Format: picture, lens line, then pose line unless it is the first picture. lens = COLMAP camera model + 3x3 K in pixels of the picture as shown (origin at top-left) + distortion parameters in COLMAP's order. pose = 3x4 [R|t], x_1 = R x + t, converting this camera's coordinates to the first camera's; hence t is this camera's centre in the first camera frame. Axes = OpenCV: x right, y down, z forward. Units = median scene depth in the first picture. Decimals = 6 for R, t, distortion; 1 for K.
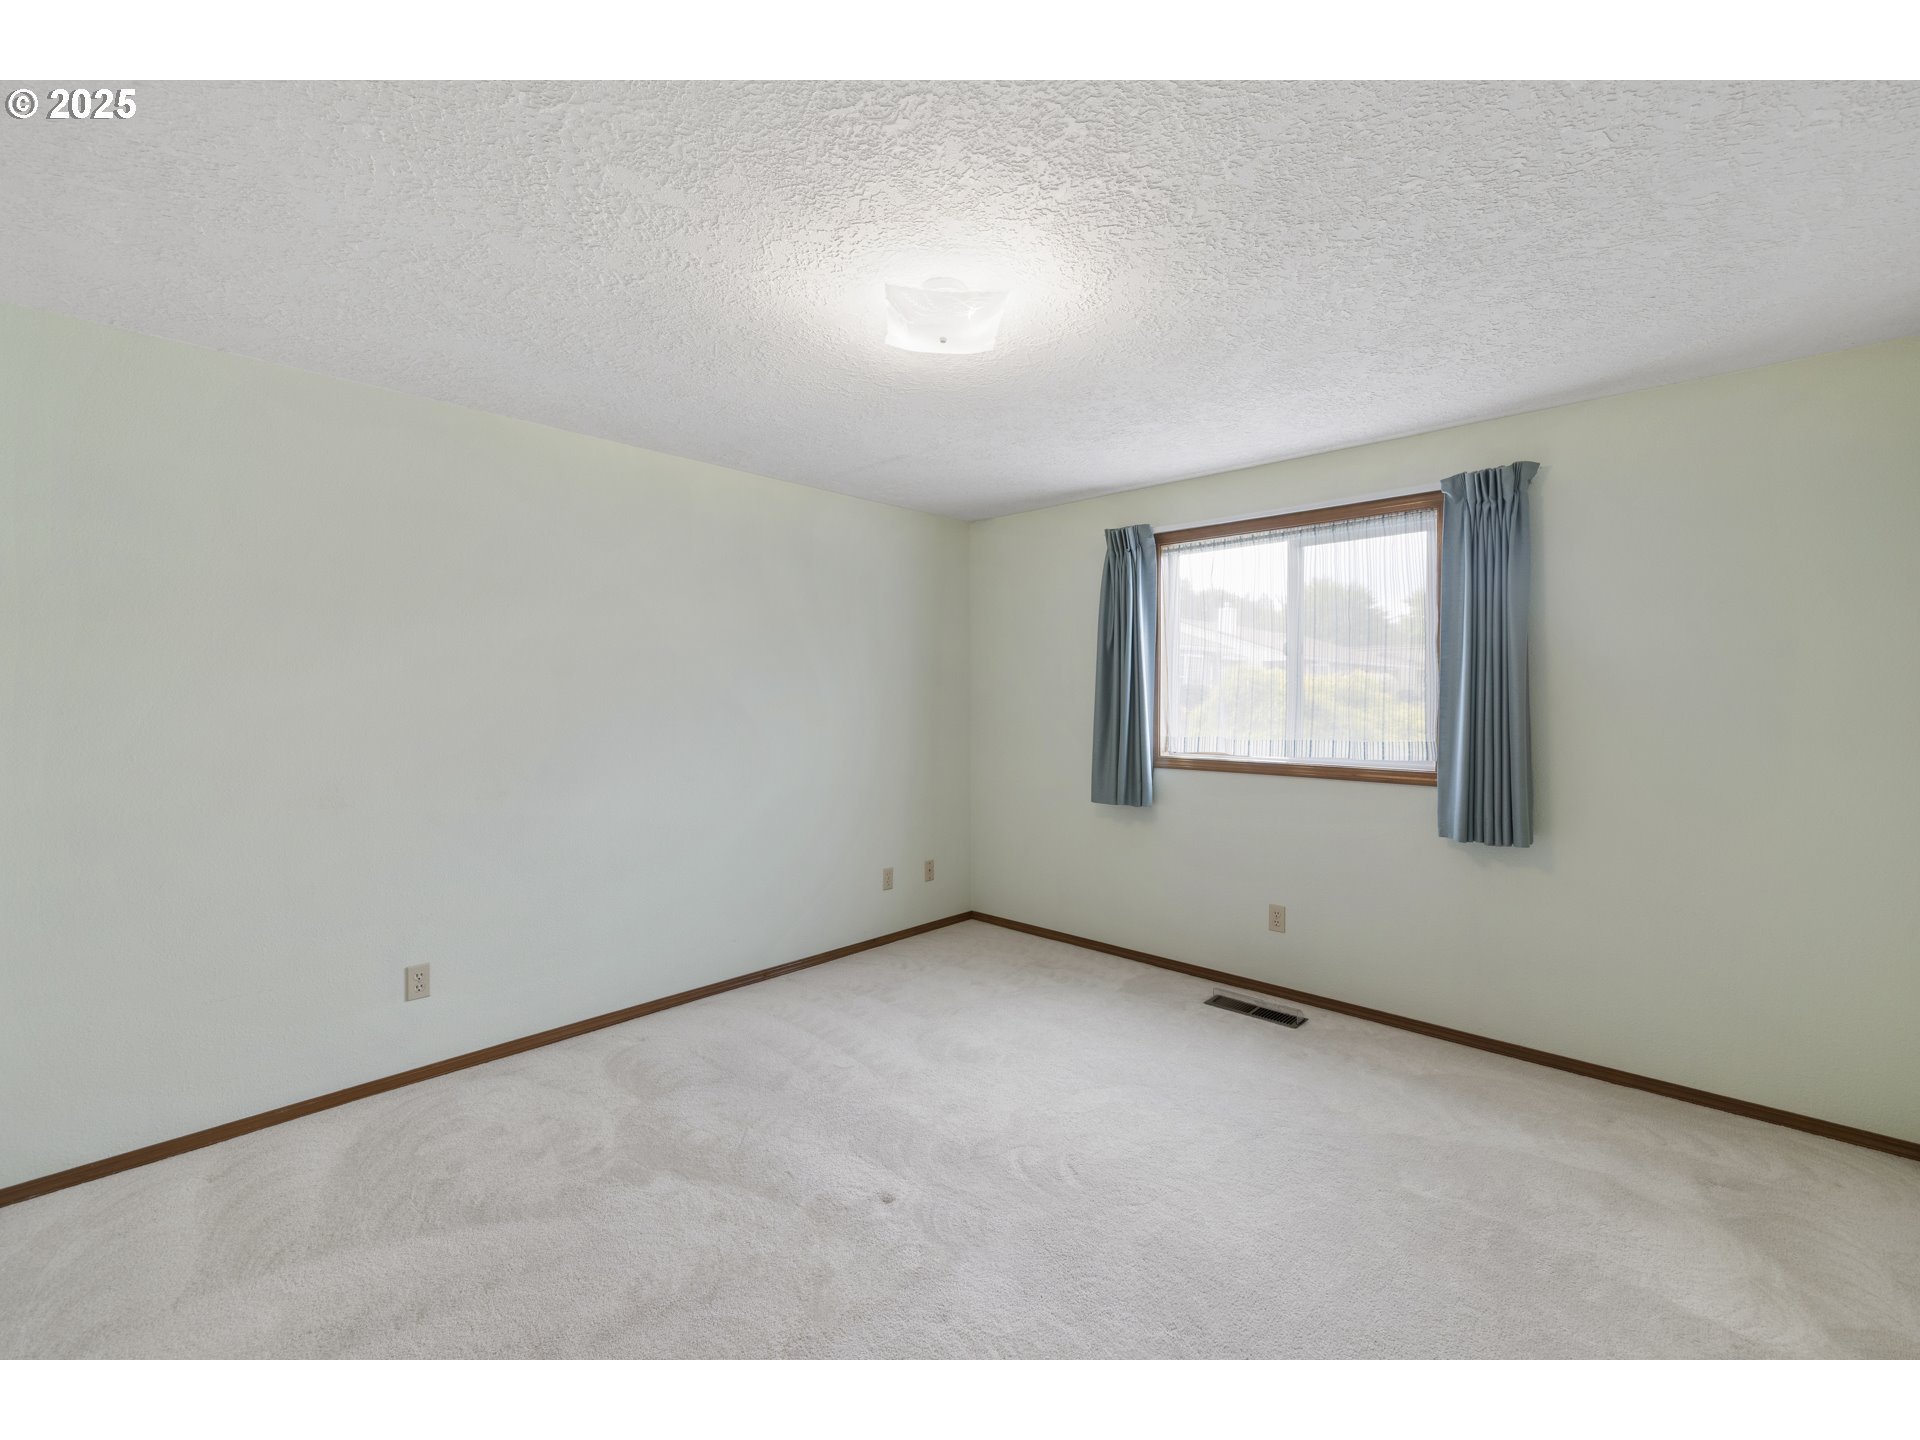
lens RADIAL K [[813.2, 0, 953.5], [0, 813.2, 708.7], [0, 0, 1]] dist [0.000678, -0.000013]
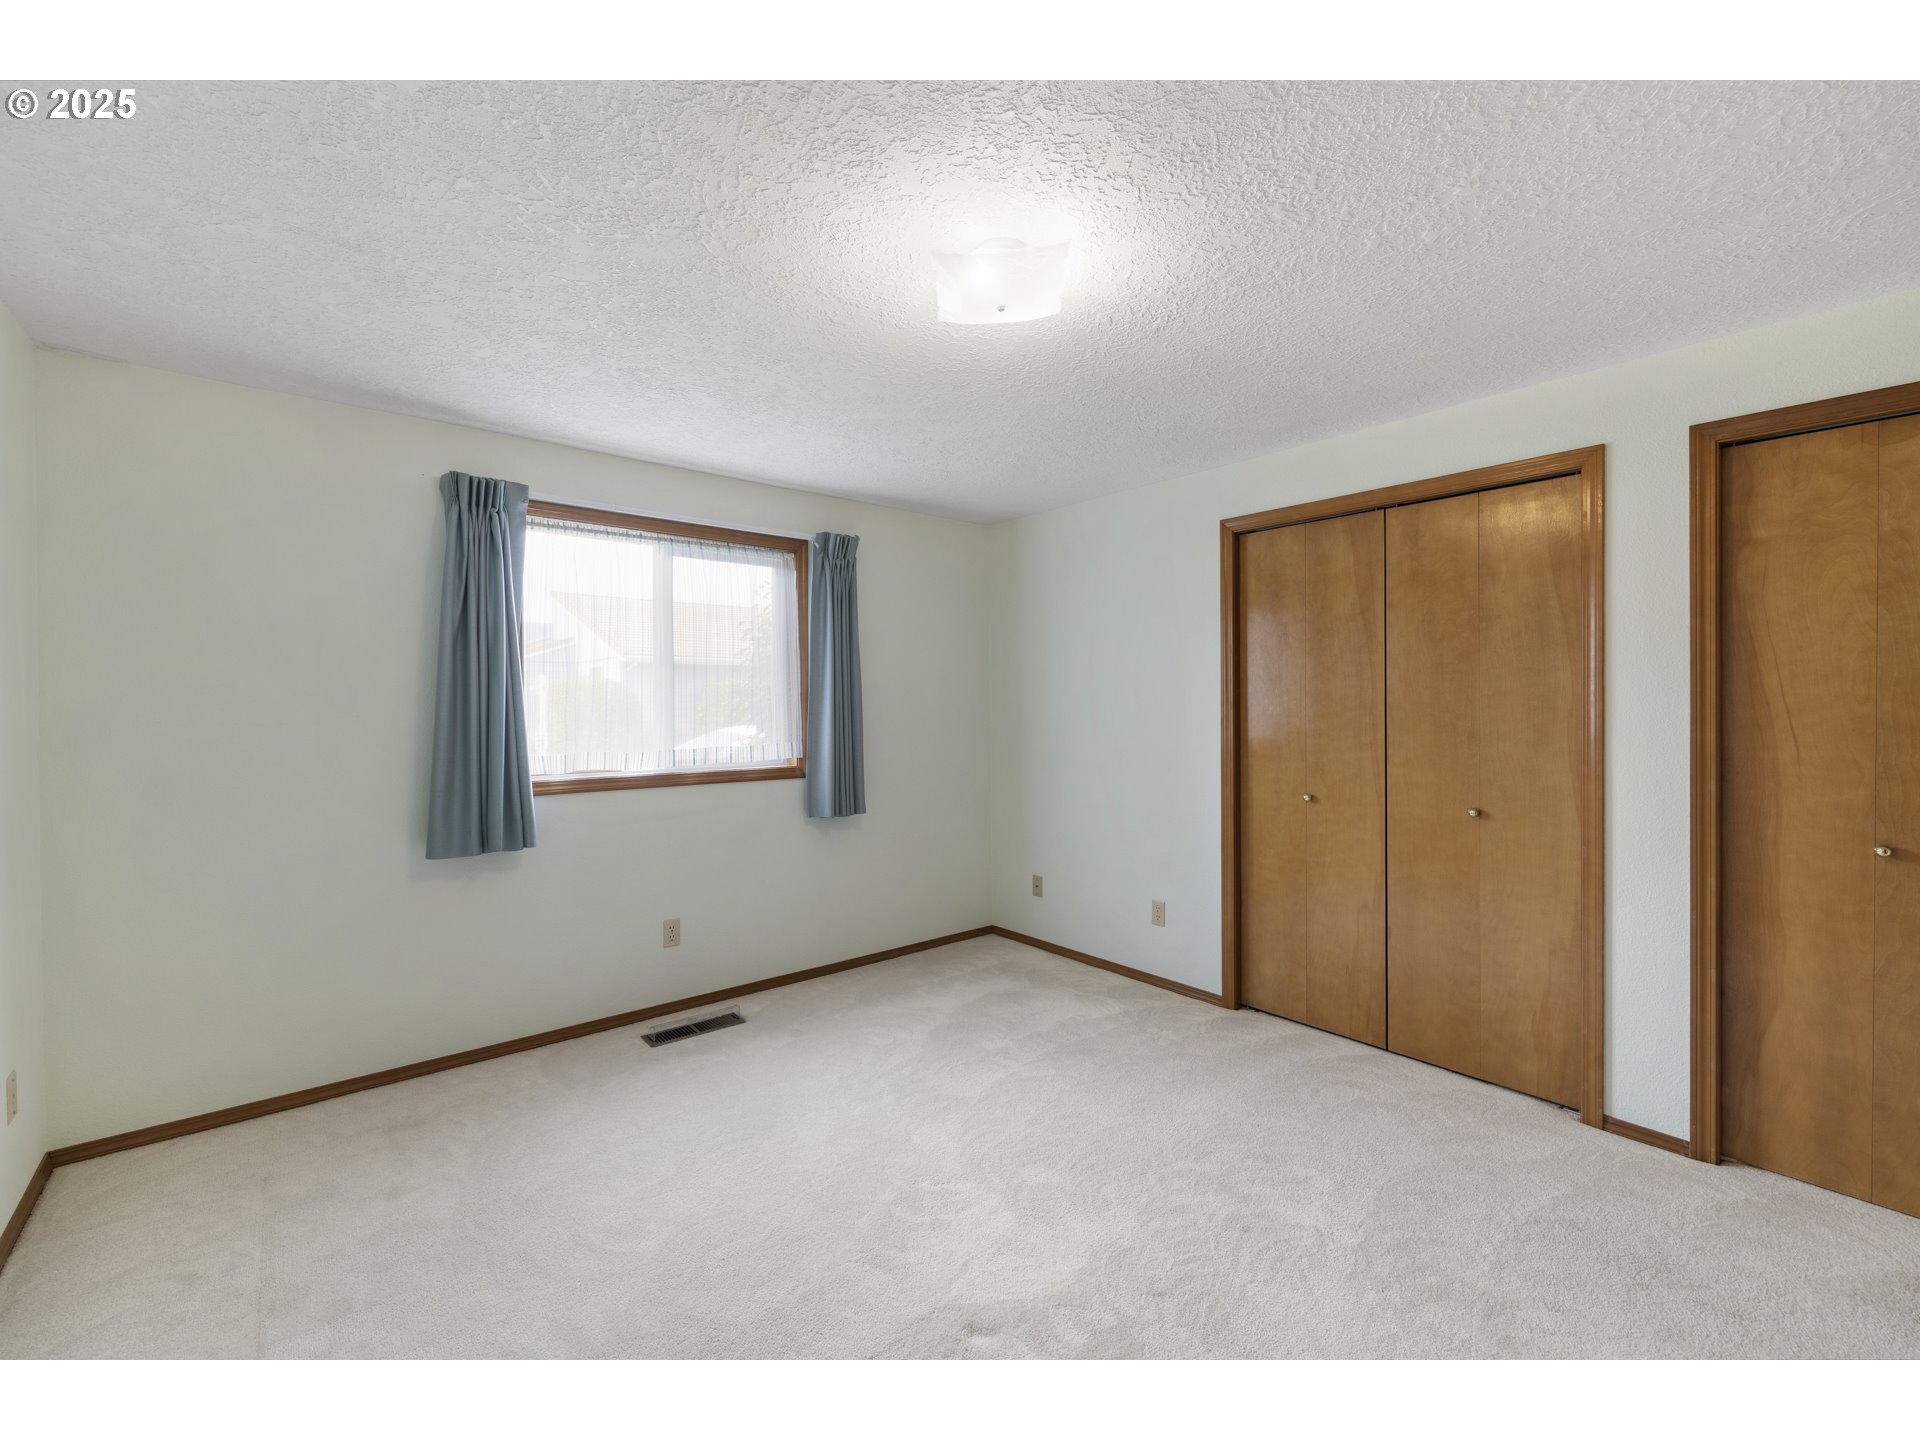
lens RADIAL K [[813.2, 0, 953.5], [0, 813.2, 708.7], [0, 0, 1]] dist [0.000678, -0.000013]
pose [[0.110487, -0.003781, 0.993870, -0.543332], [0.017413, 0.999847, 0.001868, -0.007067], [-0.993725, 0.017100, 0.110536, 0.562118]]
